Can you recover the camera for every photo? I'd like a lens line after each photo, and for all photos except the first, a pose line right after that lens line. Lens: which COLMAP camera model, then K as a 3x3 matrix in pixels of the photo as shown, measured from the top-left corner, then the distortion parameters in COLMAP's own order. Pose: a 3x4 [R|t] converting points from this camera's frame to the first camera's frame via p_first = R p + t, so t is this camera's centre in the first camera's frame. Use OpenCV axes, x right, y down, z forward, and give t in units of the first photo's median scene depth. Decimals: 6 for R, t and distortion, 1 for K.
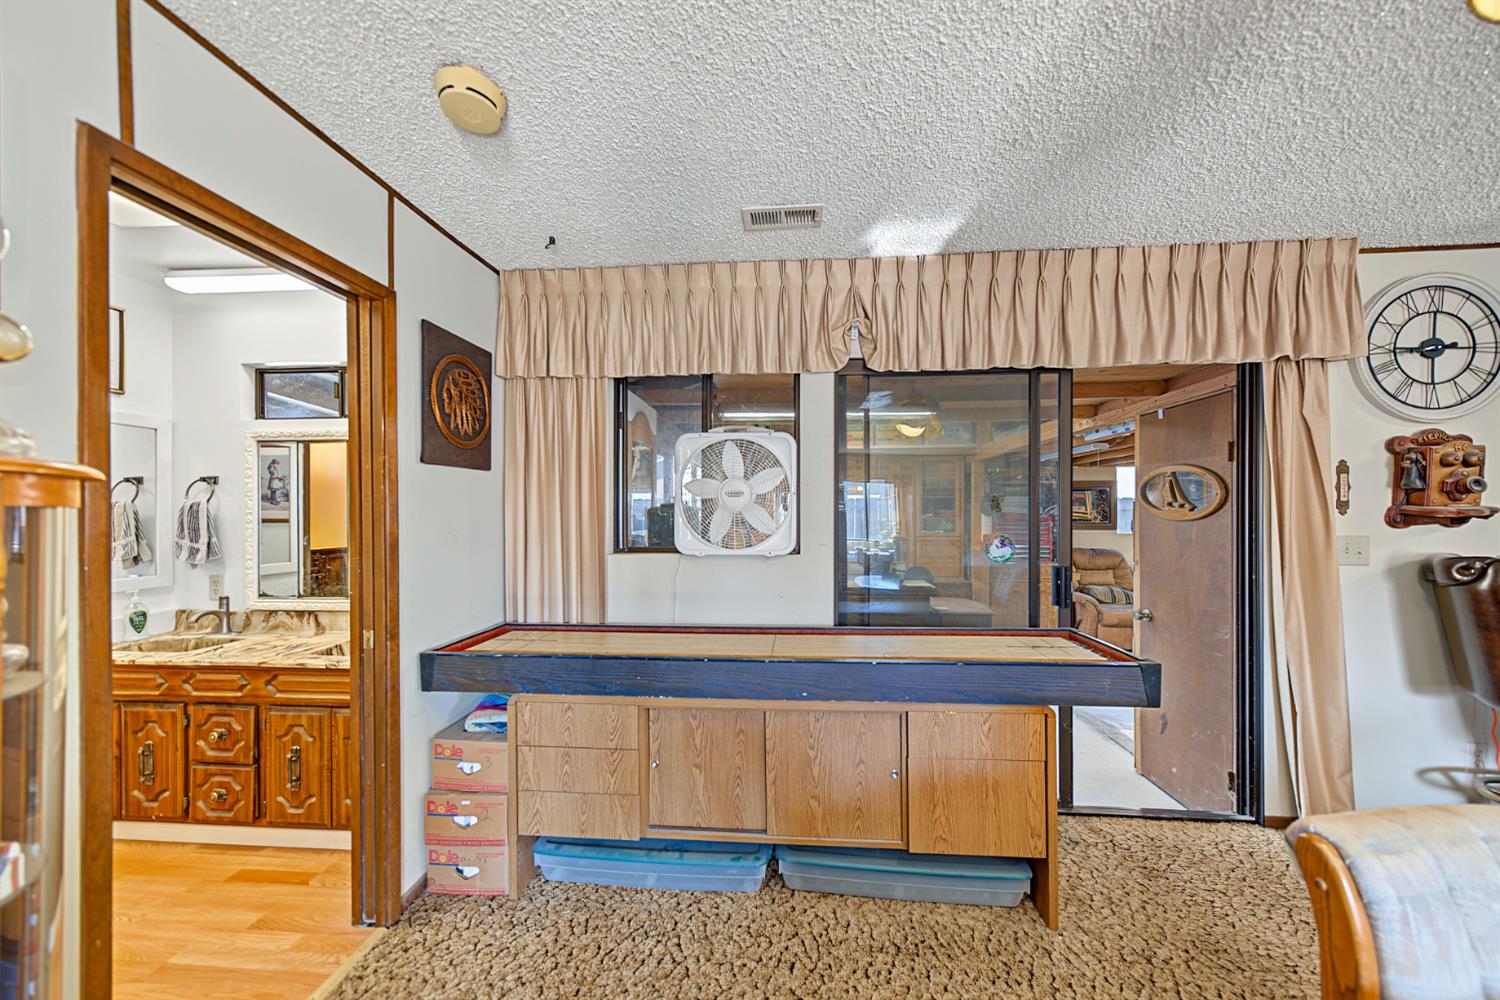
lens RADIAL K [[515.4, 0, 757.4], [0, 515.4, 516.7], [0, 0, 1]] dist [0.003398, 0.000046]
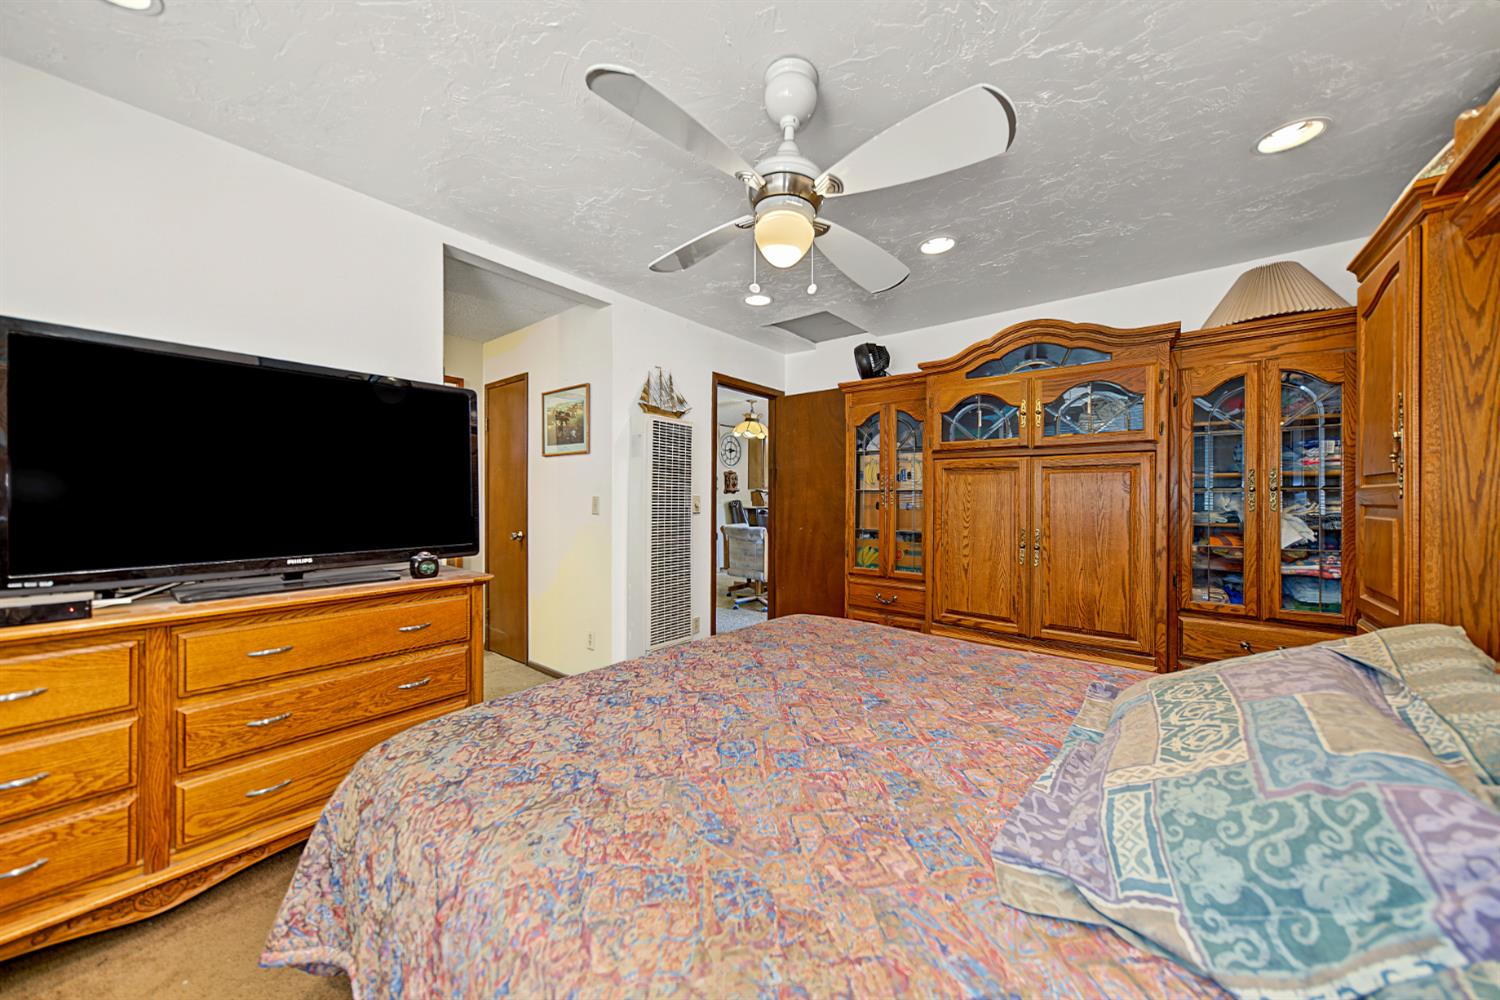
lens RADIAL K [[522.6, 0, 750.0], [0, 522.6, 500.0], [0, 0, 1]] dist [-0.002178, -0.000027]
pose [[0.573568, 0.003555, 0.819150, -1.937965], [-0.003082, 0.999993, -0.002182, 0.074364], [-0.819152, -0.001273, 0.573575, -1.453758]]
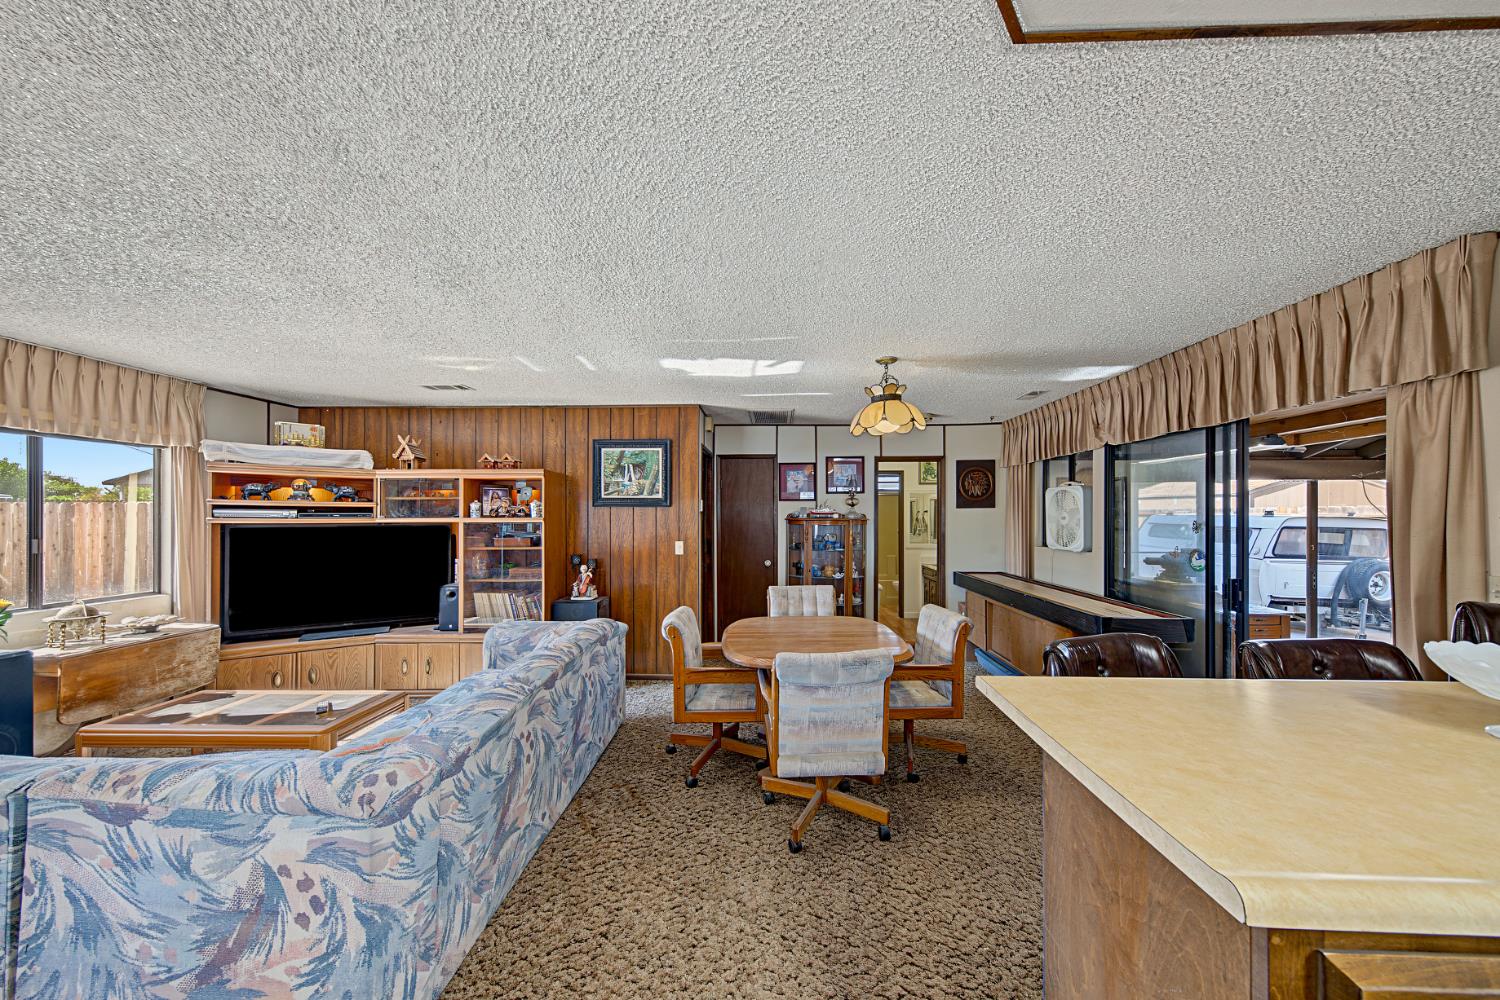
lens RADIAL K [[491.7, 0, 756.9], [0, 491.7, 512.0], [0, 0, 1]] dist [0.001166, -0.000007]
pose [[0.042655, -0.004084, -0.999082, 1.746989], [-0.009850, 0.999941, -0.004508, -0.048004], [0.999041, 0.010033, 0.042612, -0.214974]]
